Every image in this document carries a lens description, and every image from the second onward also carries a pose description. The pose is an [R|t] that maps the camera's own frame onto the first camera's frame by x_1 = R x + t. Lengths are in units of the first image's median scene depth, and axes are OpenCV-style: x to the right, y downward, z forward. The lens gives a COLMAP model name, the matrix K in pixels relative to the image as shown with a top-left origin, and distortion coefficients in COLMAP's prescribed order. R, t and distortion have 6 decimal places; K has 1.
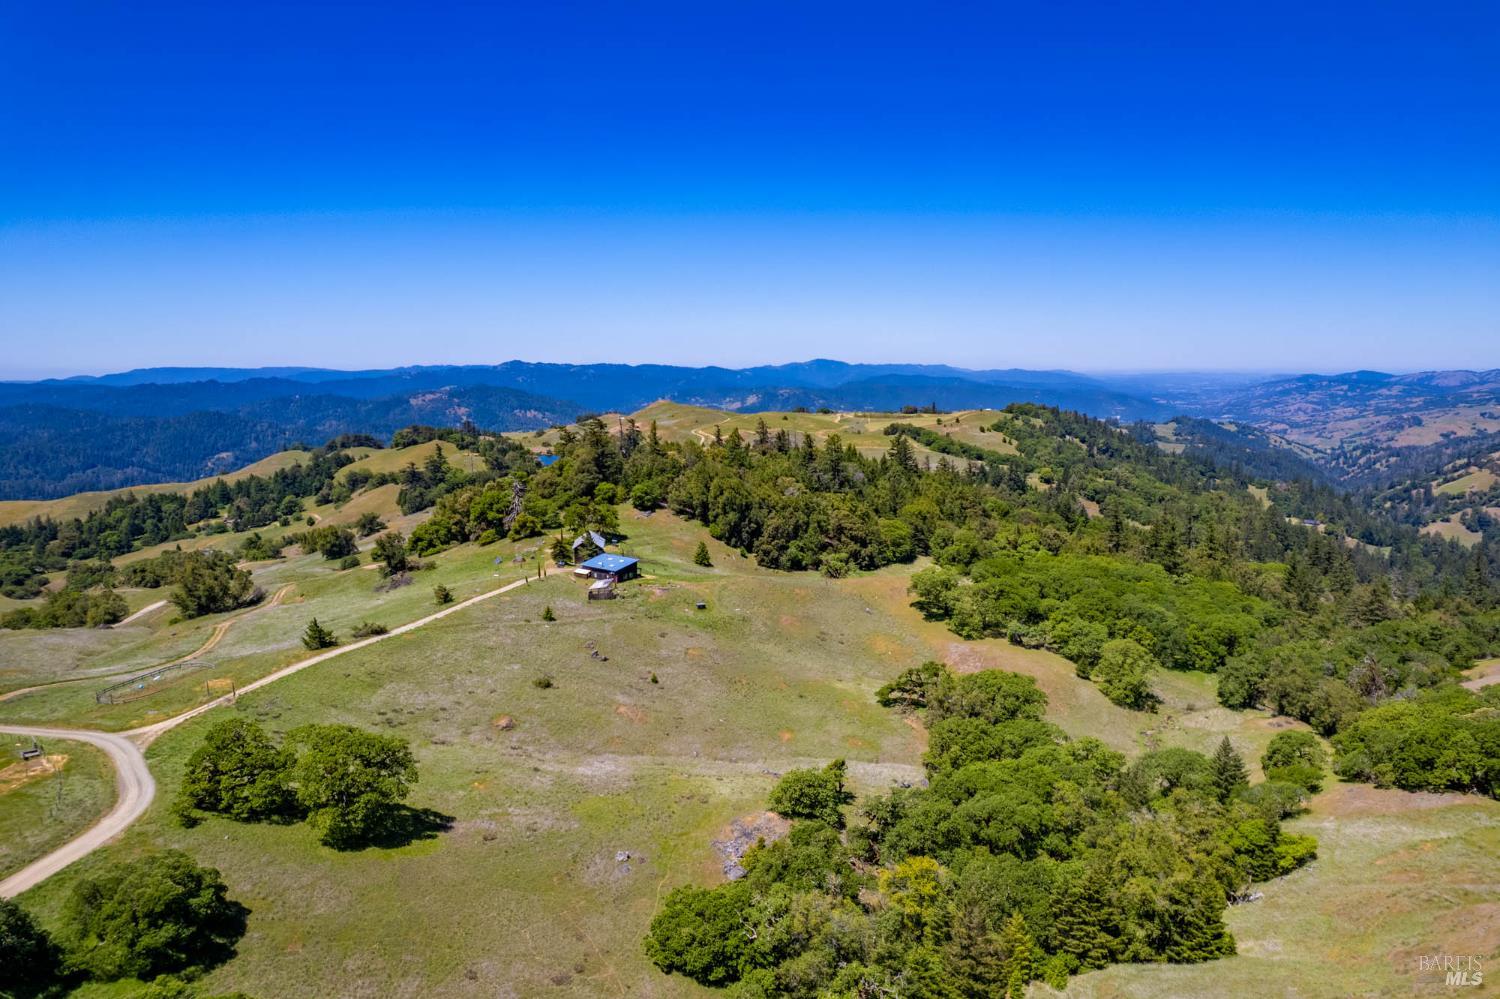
lens RADIAL K [[963.3, 0, 757.4], [0, 963.3, 495.8], [0, 0, 1]] dist [-0.067219, 0.053261]
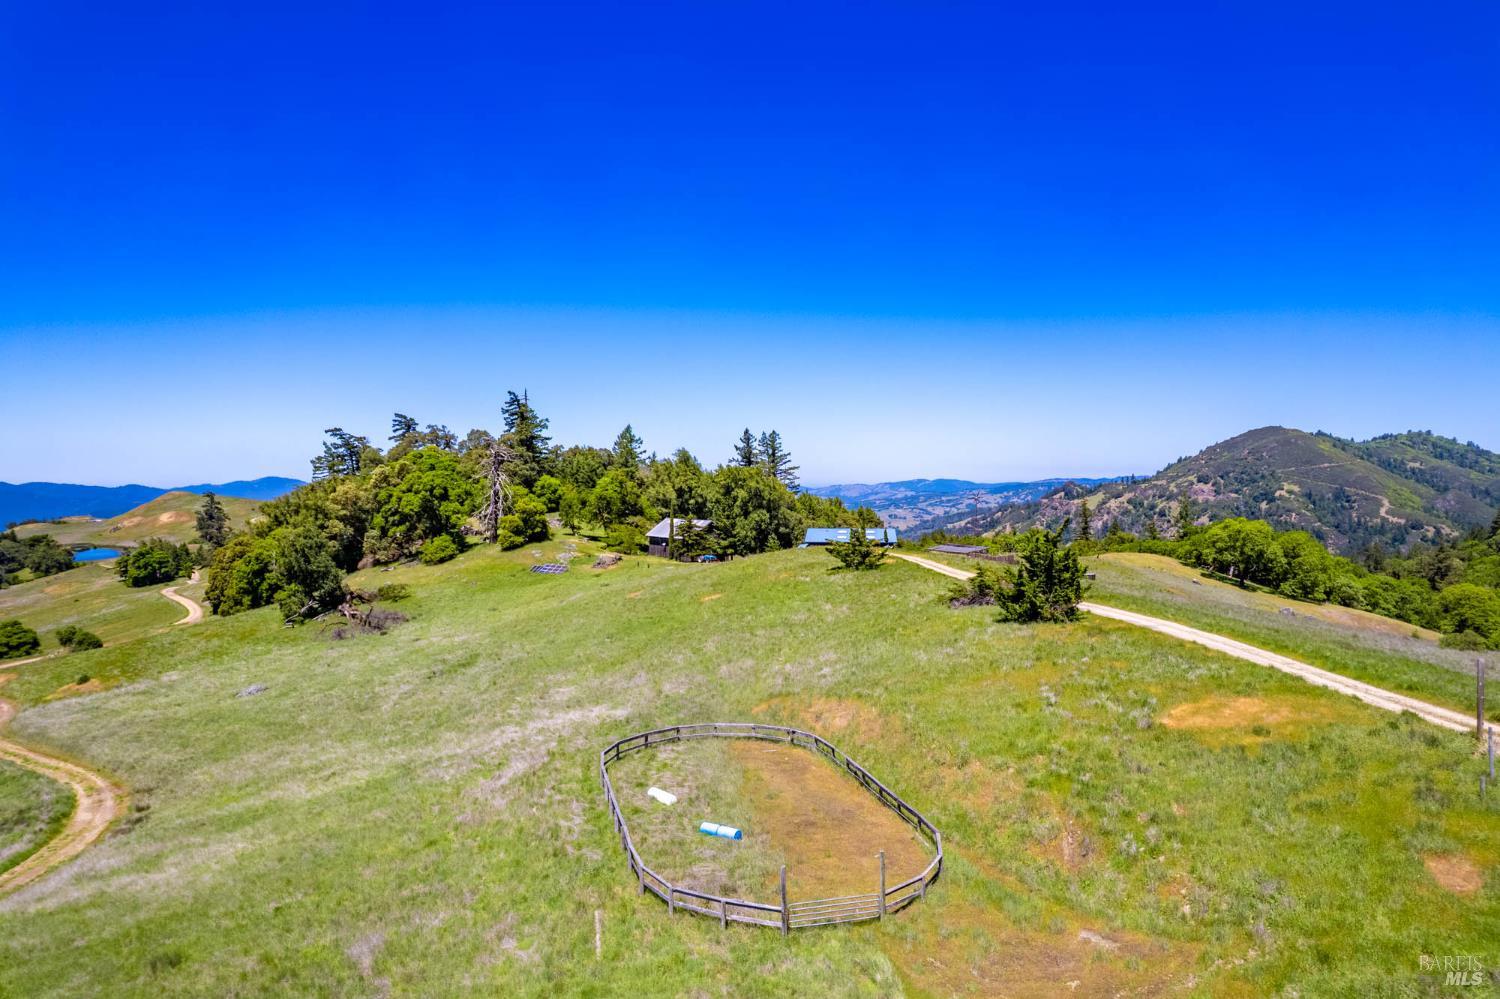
lens RADIAL K [[963.3, 0, 761.9], [0, 963.3, 495.4], [0, 0, 1]] dist [-0.067219, 0.053261]
pose [[0.853644, -0.007492, 0.520803, -0.365346], [0.072078, 0.991975, -0.103874, 0.073931], [-0.515846, 0.126210, 0.847334, 0.399943]]
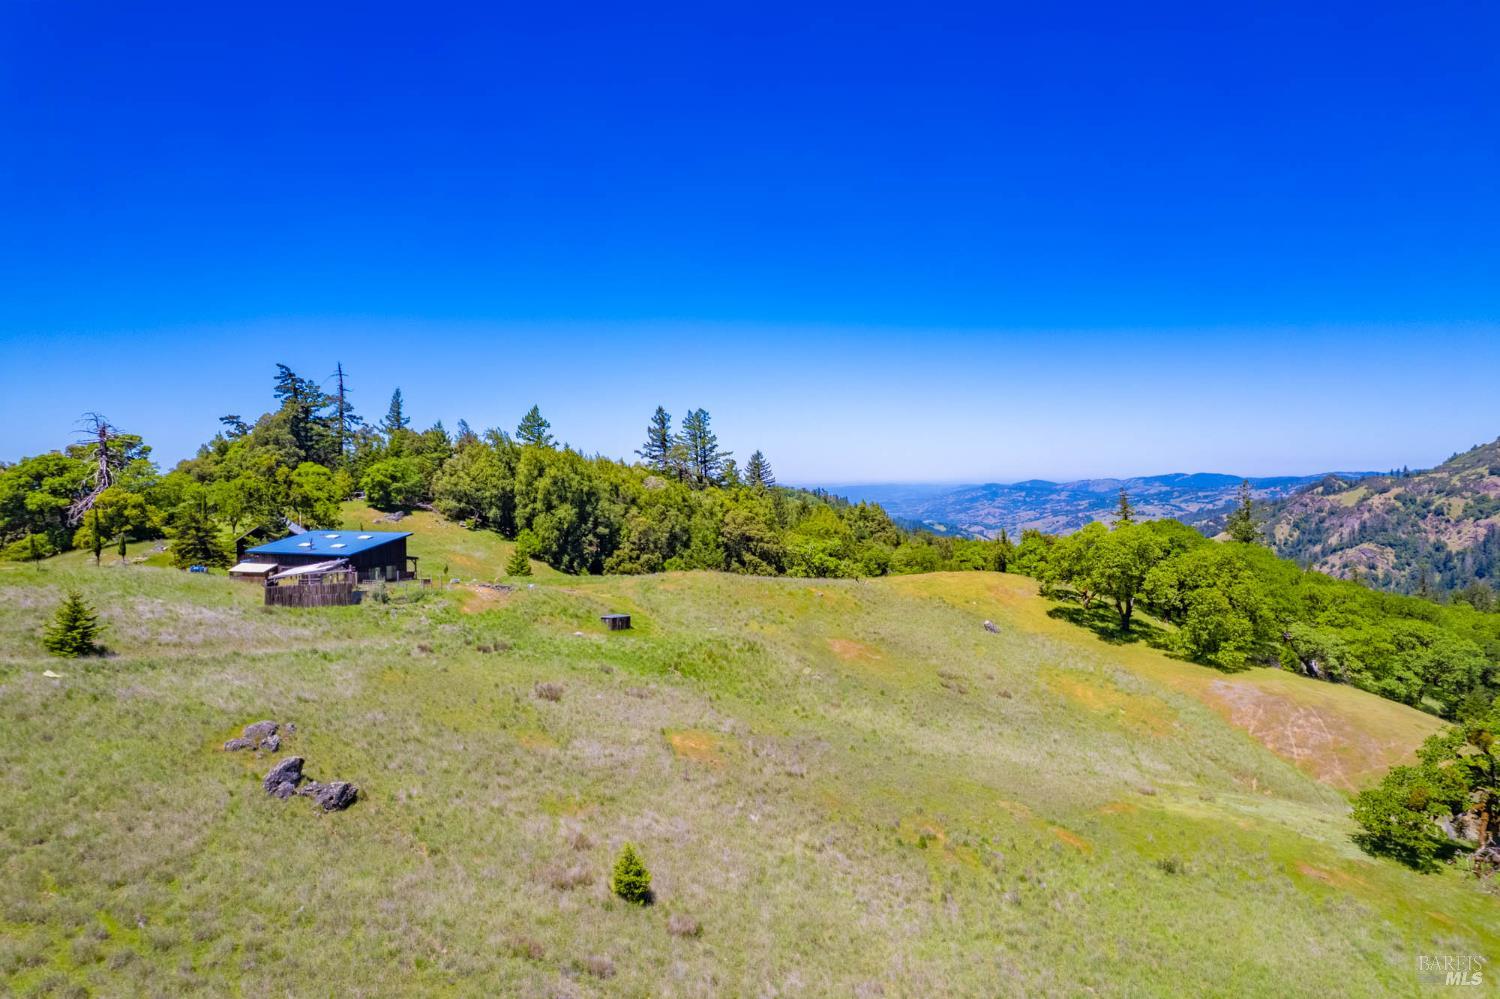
lens RADIAL K [[963.3, 0, 761.5], [0, 963.3, 499.2], [0, 0, 1]] dist [-0.067219, 0.053261]
pose [[0.956817, -0.009933, 0.290523, -0.073529], [0.043662, 0.992989, -0.109845, 0.074479], [-0.287395, 0.117787, 0.950542, 0.434530]]
